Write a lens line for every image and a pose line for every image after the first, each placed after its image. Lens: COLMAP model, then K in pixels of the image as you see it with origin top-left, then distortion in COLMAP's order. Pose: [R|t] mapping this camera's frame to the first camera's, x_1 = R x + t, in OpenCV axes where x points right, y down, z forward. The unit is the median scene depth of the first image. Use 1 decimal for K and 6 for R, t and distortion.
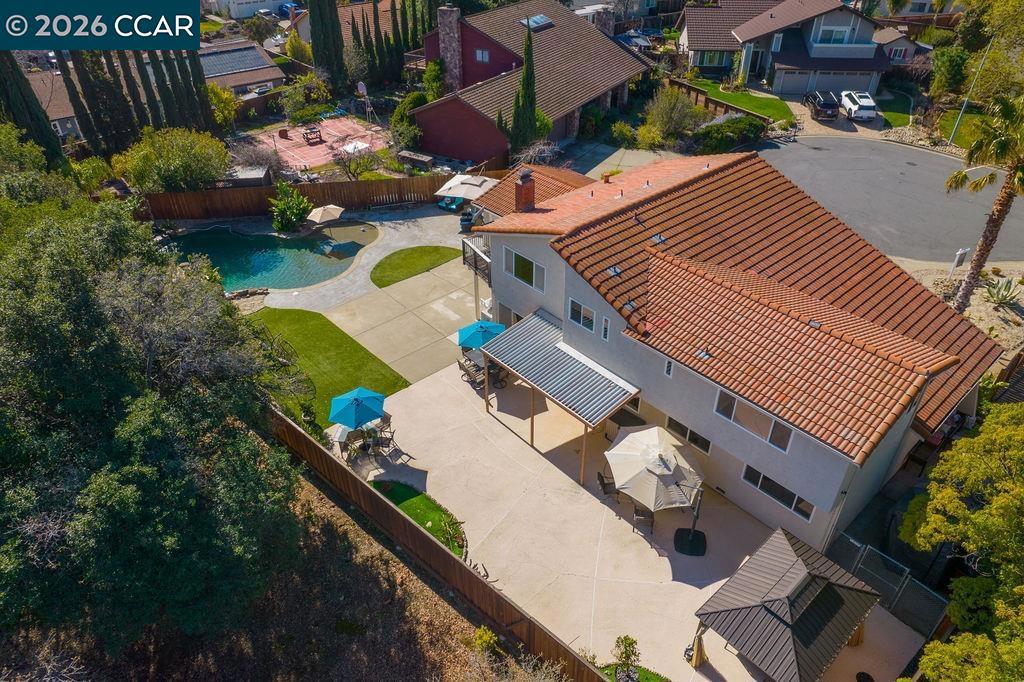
lens RADIAL K [[663.5, 0, 510.5], [0, 663.5, 357.5], [0, 0, 1]] dist [-0.073712, 0.058229]
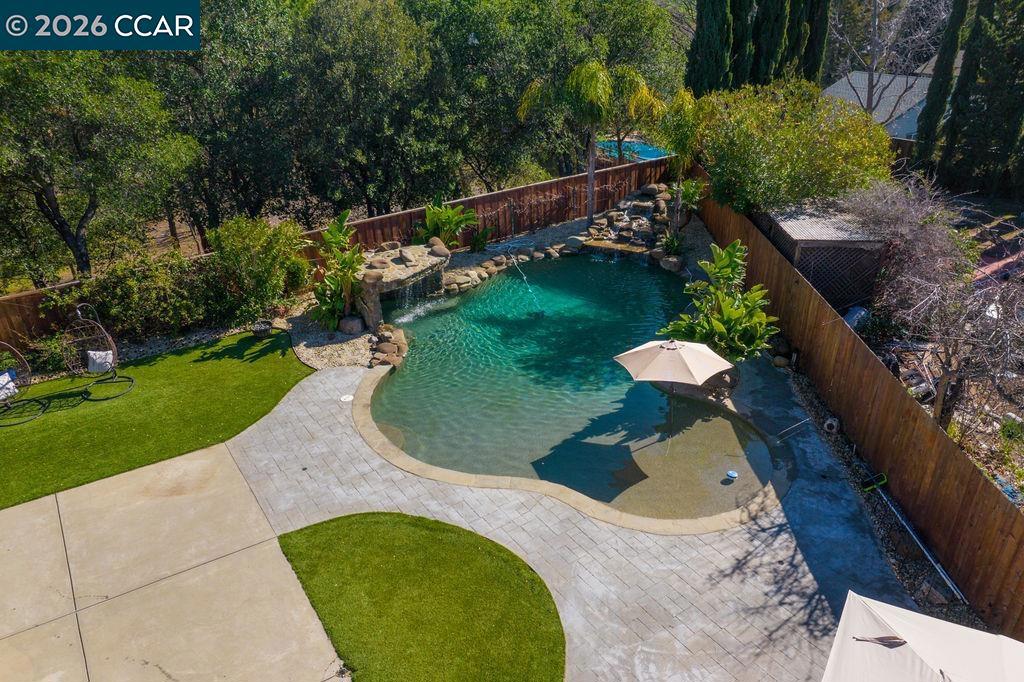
lens RADIAL K [[718.9, 0, 553.1], [0, 718.9, 360.2], [0, 0, 1]] dist [-0.086681, 0.080189]
pose [[-0.109525, 0.464502, -0.878773, 0.041392], [-0.590224, 0.680962, 0.433505, -0.387781], [0.799775, 0.566152, 0.199578, 1.007962]]
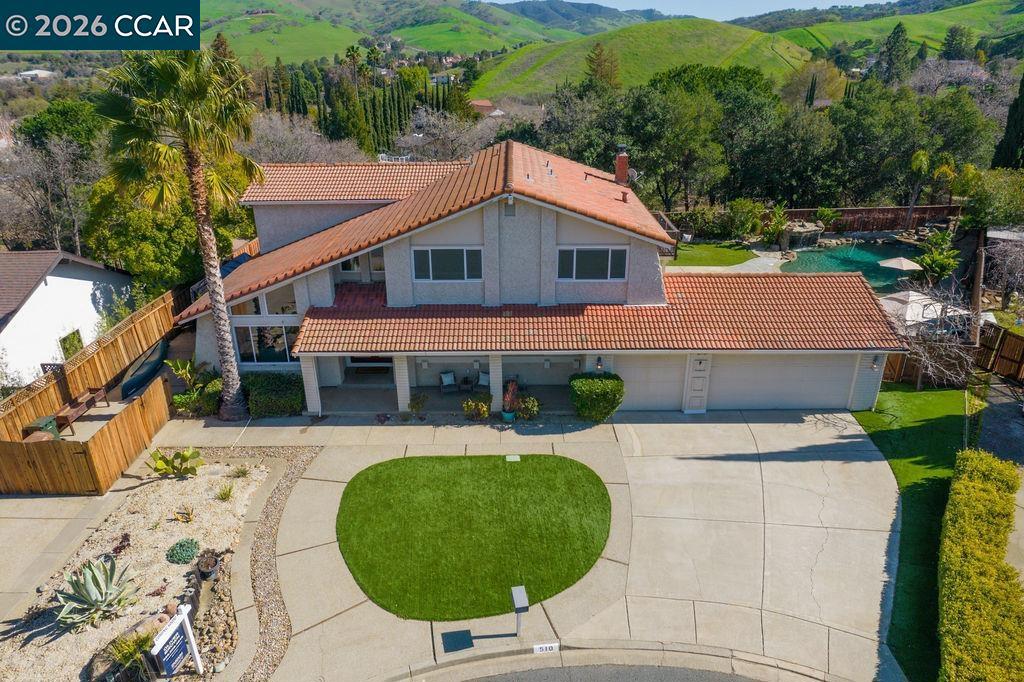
lens RADIAL K [[685.0, 0, 512.0], [0, 685.0, 341.0], [0, 0, 1]] dist [-0.081217, 0.079938]
pose [[-0.663268, 0.306140, -0.682901, 0.808420], [-0.435654, 0.584009, 0.684937, -0.629250], [0.608507, 0.751806, -0.253983, 1.131894]]
